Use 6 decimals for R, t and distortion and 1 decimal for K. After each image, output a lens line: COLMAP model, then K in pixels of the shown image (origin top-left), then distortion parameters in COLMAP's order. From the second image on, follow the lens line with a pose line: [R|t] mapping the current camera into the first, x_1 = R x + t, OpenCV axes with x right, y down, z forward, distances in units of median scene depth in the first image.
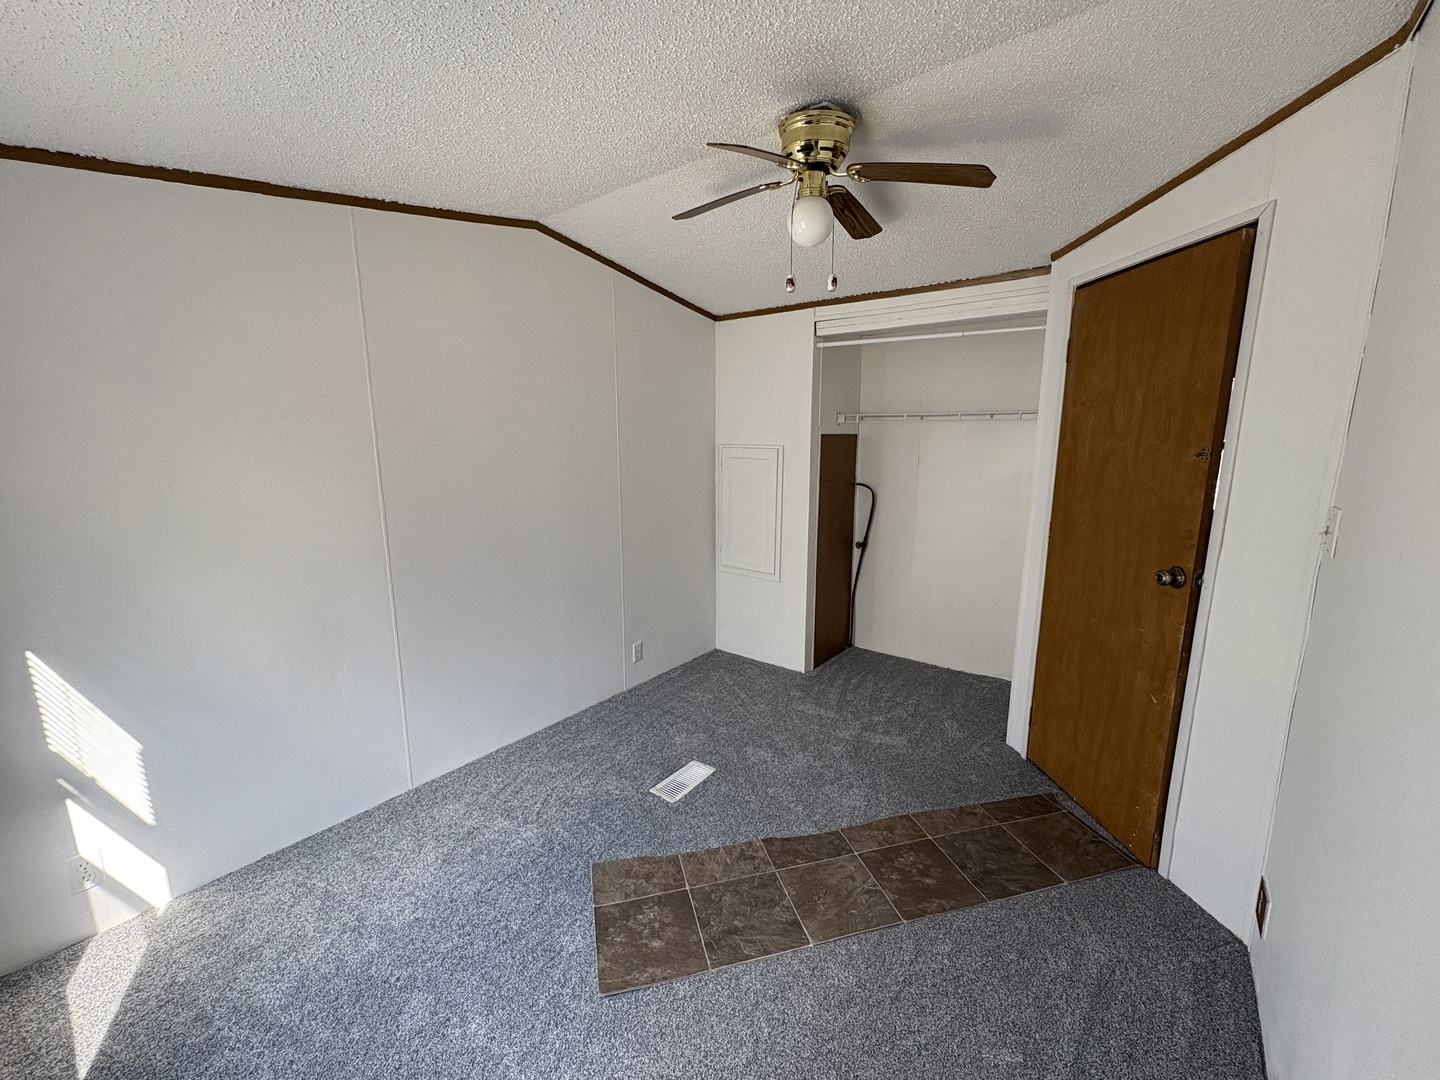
lens RADIAL K [[571.7, 0, 720.0], [0, 571.7, 540.0], [0, 0, 1]] dist [0.000648, -0.000025]
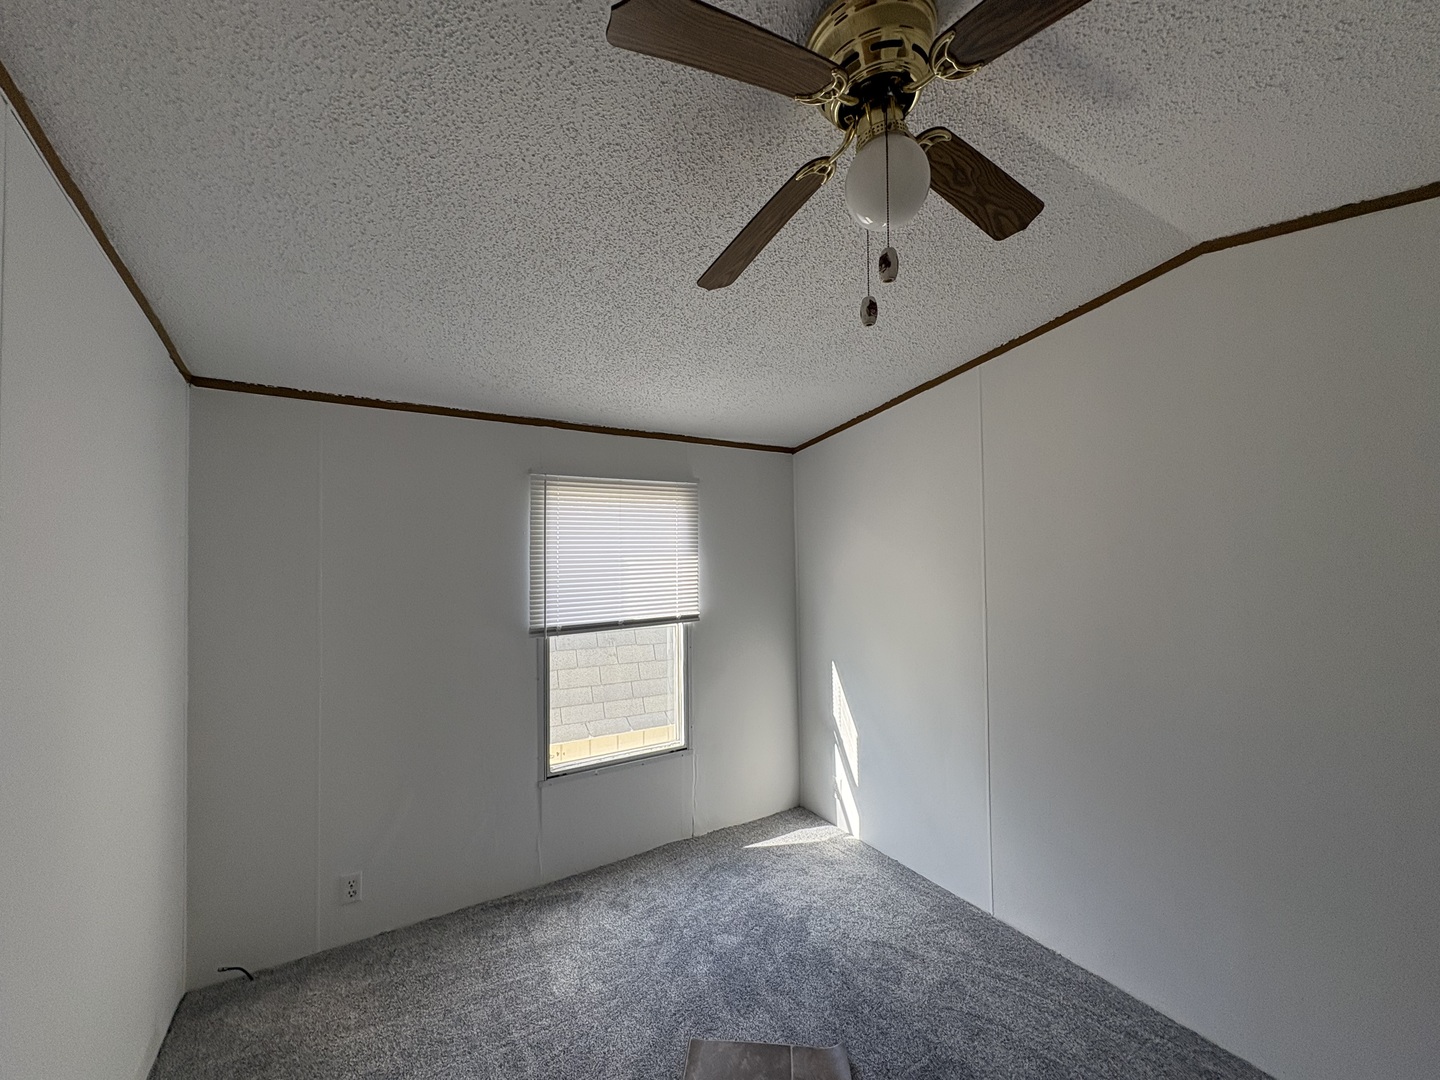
lens RADIAL K [[571.7, 0, 720.0], [0, 571.7, 540.0], [0, 0, 1]] dist [0.000648, -0.000025]
pose [[-0.331977, -0.000796, -0.943287, 0.782744], [-0.152160, 0.986949, 0.052718, -0.263634], [0.930934, 0.161032, -0.327765, 1.115383]]
